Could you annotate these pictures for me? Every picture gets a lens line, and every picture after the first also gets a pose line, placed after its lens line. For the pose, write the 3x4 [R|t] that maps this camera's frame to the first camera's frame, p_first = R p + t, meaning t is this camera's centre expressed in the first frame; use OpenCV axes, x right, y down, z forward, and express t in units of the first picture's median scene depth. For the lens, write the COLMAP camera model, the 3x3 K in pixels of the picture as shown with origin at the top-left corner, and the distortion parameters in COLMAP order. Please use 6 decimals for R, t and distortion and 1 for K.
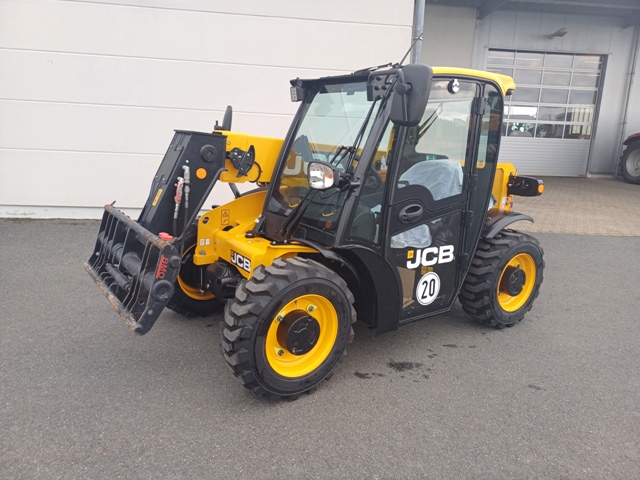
lens RADIAL K [[470.0, 0, 320.1], [0, 470.0, 234.7], [0, 0, 1]] dist [0.047078, -0.031464]
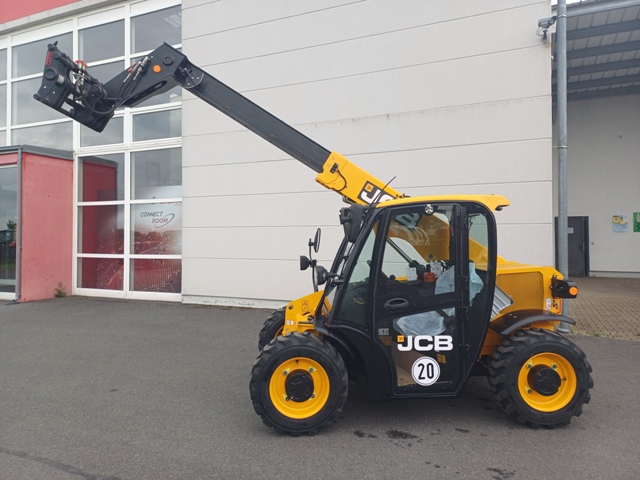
lens RADIAL K [[470.0, 0, 316.3], [0, 470.0, 238.0], [0, 0, 1]] dist [0.047078, -0.031464]
pose [[0.852302, -0.038822, -0.521608, 0.634086], [-0.072296, 0.978926, -0.190990, 0.033548], [0.518030, 0.200492, 0.831533, -0.209036]]
